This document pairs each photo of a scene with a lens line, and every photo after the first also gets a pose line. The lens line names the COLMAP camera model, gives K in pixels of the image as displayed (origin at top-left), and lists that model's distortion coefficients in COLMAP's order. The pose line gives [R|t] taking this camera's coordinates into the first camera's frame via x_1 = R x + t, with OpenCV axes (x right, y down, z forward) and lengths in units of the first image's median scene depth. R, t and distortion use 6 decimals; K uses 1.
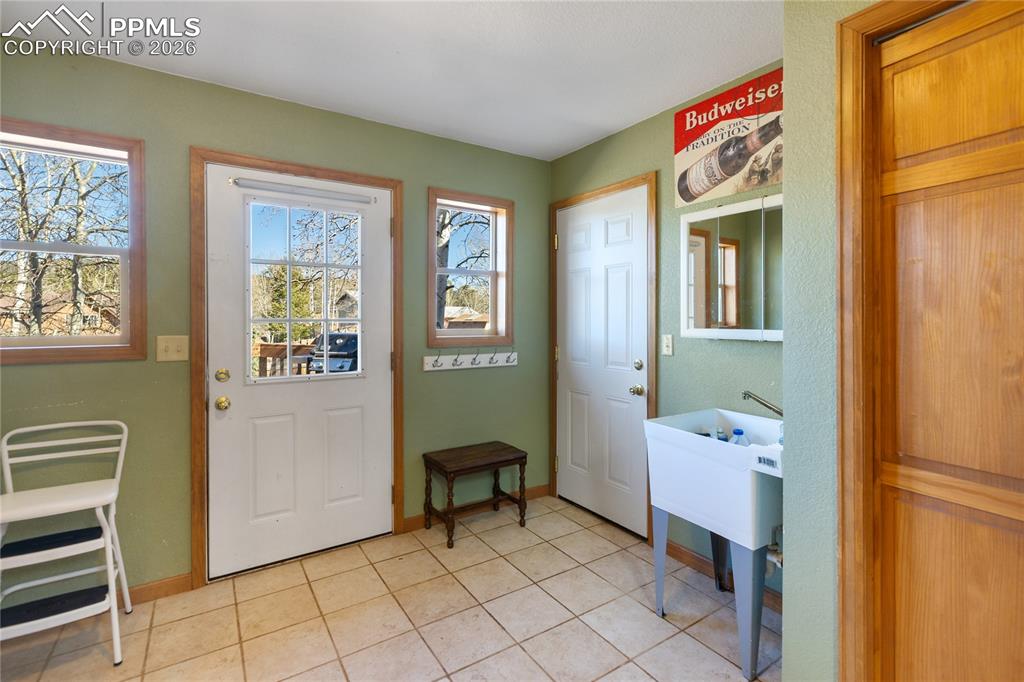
lens RADIAL K [[466.4, 0, 505.9], [0, 466.4, 317.8], [0, 0, 1]] dist [0.005547, -0.000966]
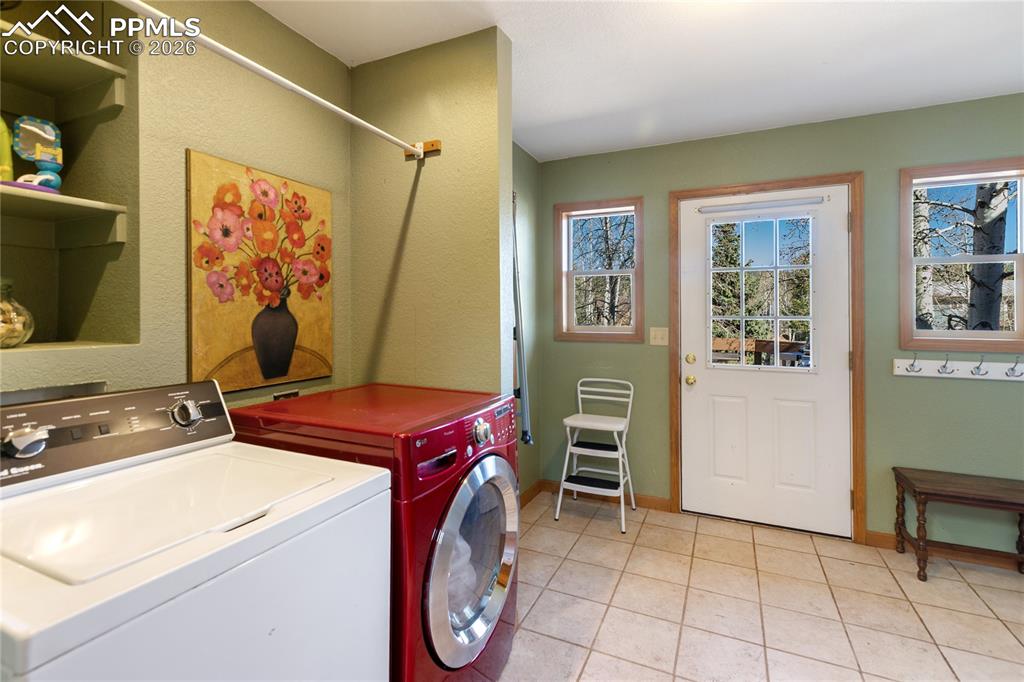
lens RADIAL K [[466.4, 0, 513.4], [0, 466.4, 311.4], [0, 0, 1]] dist [0.005547, -0.000966]
pose [[0.531309, -0.004194, -0.847168, 0.227714], [-0.002553, 0.999975, -0.006552, -0.000598], [0.847174, 0.005644, 0.531285, -0.115660]]
